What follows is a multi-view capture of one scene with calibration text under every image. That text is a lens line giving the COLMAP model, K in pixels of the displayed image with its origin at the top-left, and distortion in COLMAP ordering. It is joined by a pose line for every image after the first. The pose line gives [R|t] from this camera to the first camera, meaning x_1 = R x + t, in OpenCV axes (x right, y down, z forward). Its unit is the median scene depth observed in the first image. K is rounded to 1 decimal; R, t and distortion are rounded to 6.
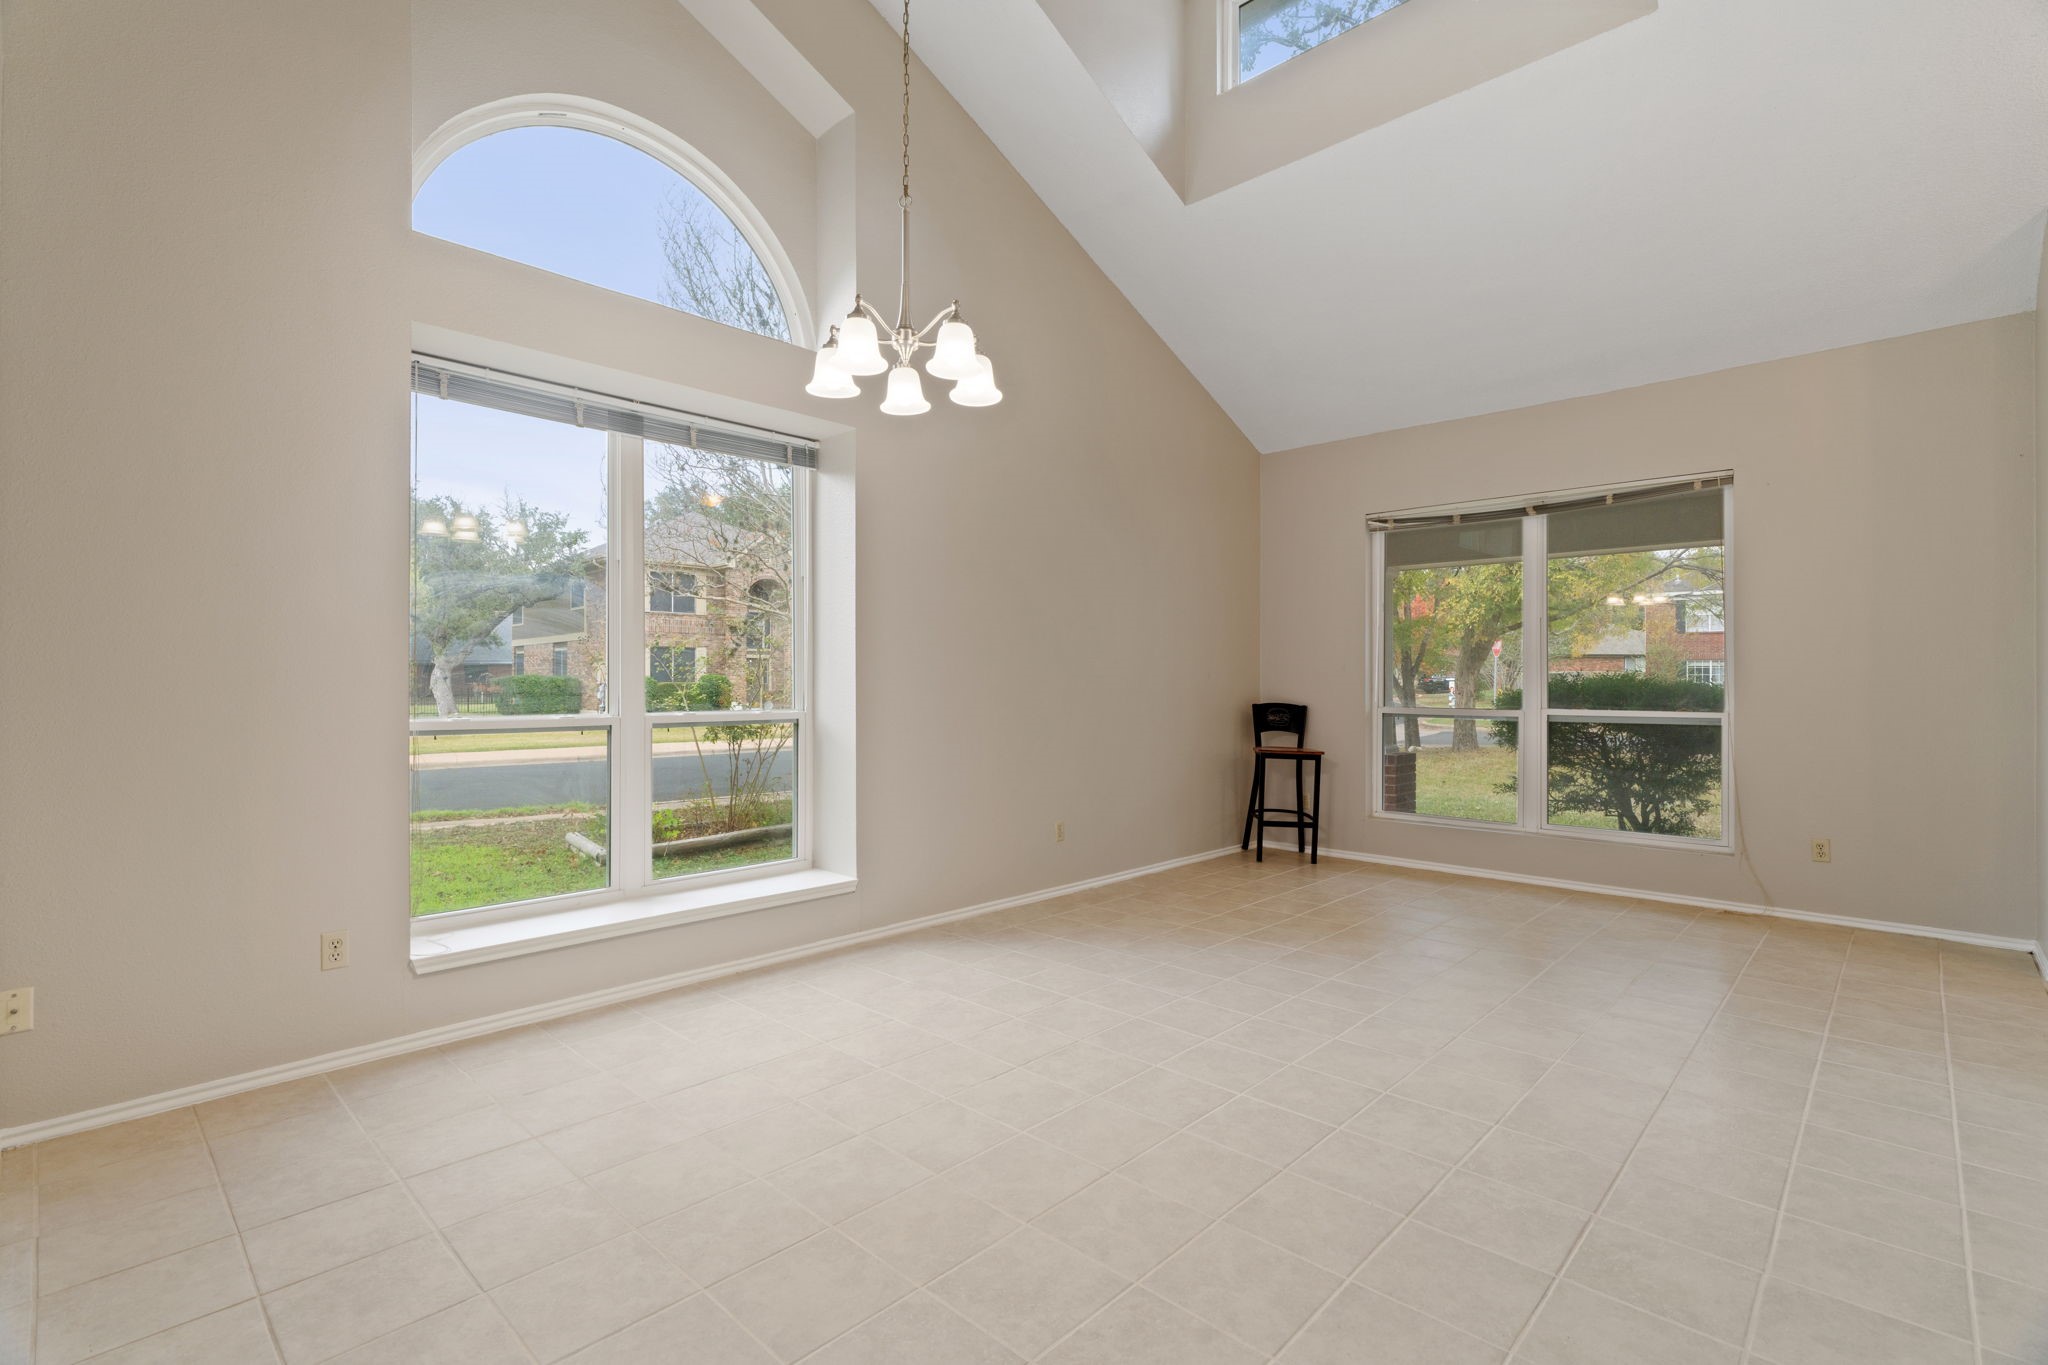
lens RADIAL K [[942.6, 0, 1031.4], [0, 942.6, 685.0], [0, 0, 1]] dist [-0.009073, 0.003504]
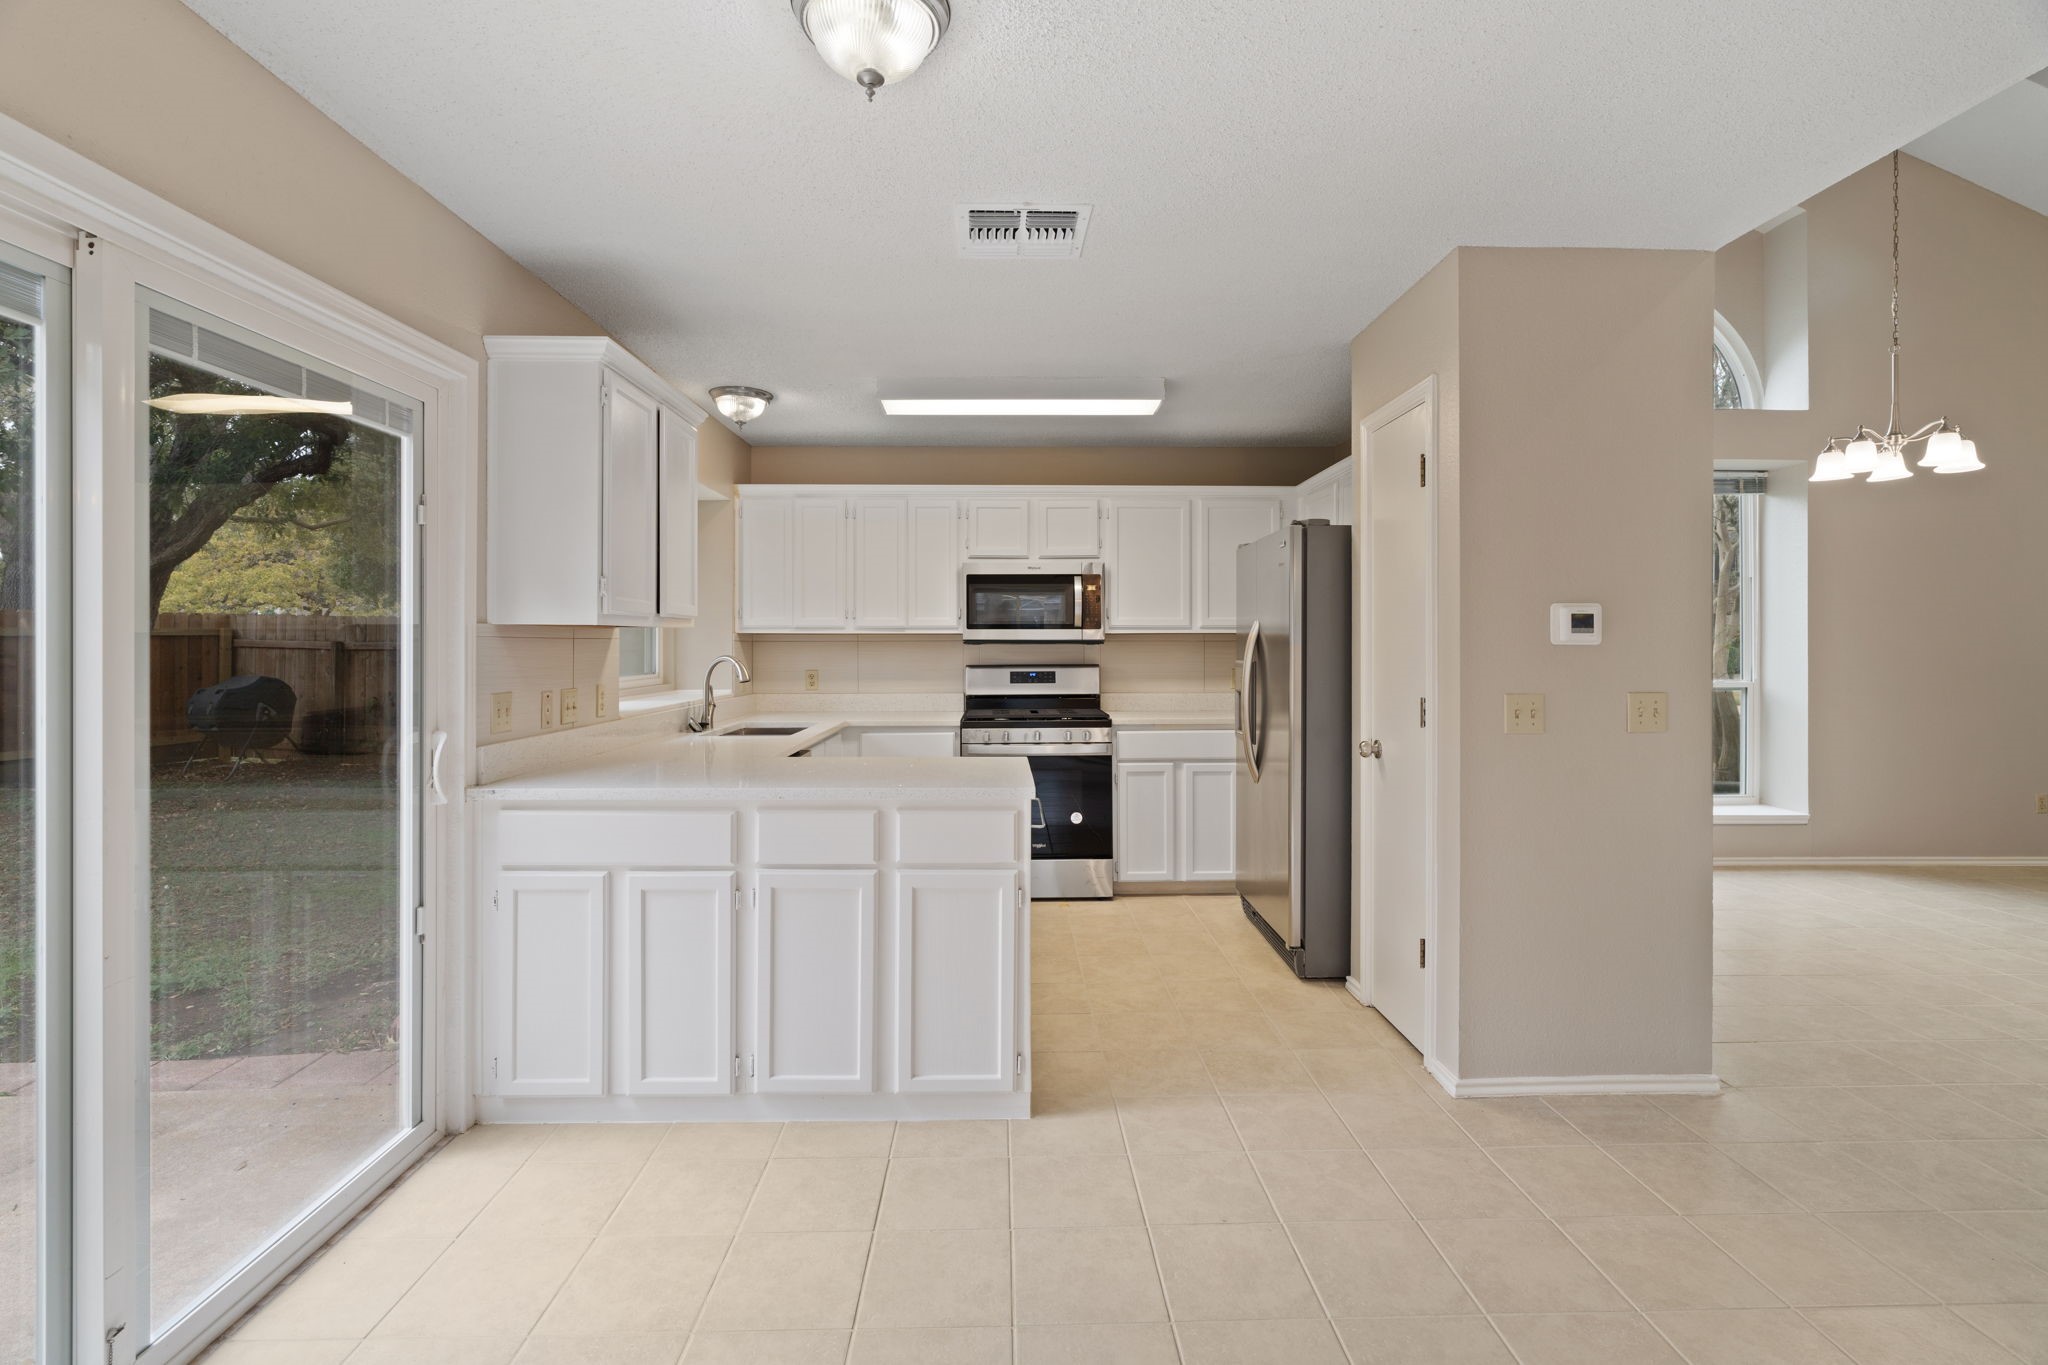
lens RADIAL K [[942.6, 0, 1020.8], [0, 942.6, 644.1], [0, 0, 1]] dist [-0.009073, 0.003504]
pose [[0.699566, 0.000582, -0.714567, -0.026157], [-0.002748, 0.999994, -0.001875, -0.020313], [0.714562, 0.003276, 0.699564, -0.703638]]
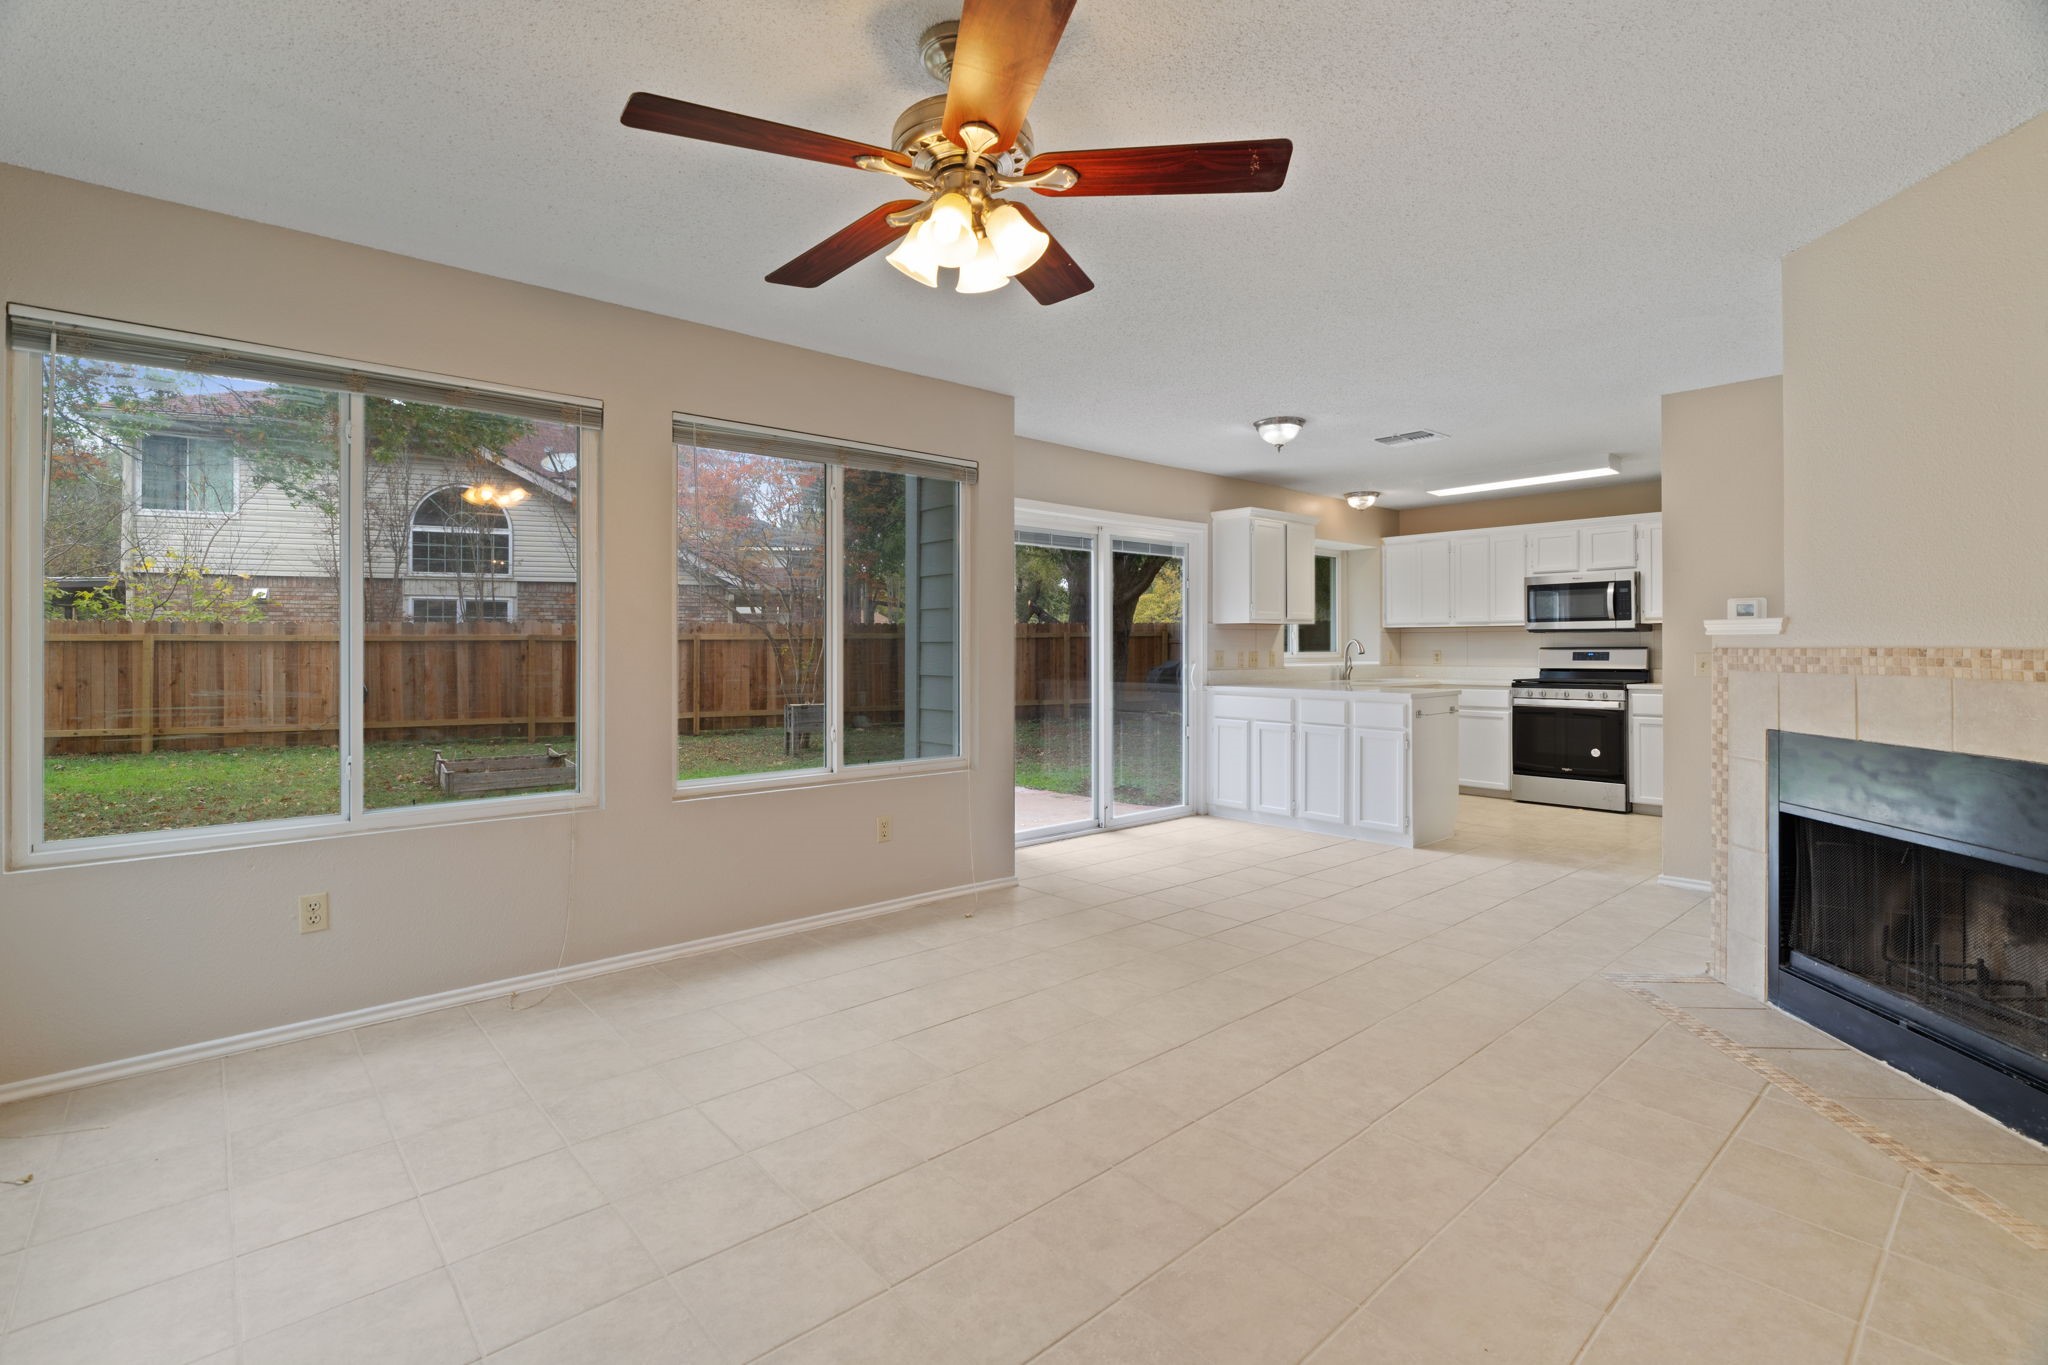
lens RADIAL K [[942.6, 0, 1035.8], [0, 942.6, 645.1], [0, 0, 1]] dist [-0.009073, 0.003504]
pose [[-0.083984, -0.001633, -0.996466, 0.926884], [-0.001022, 0.999998, -0.001553, 0.005778], [0.996467, 0.000888, -0.083986, -0.685777]]
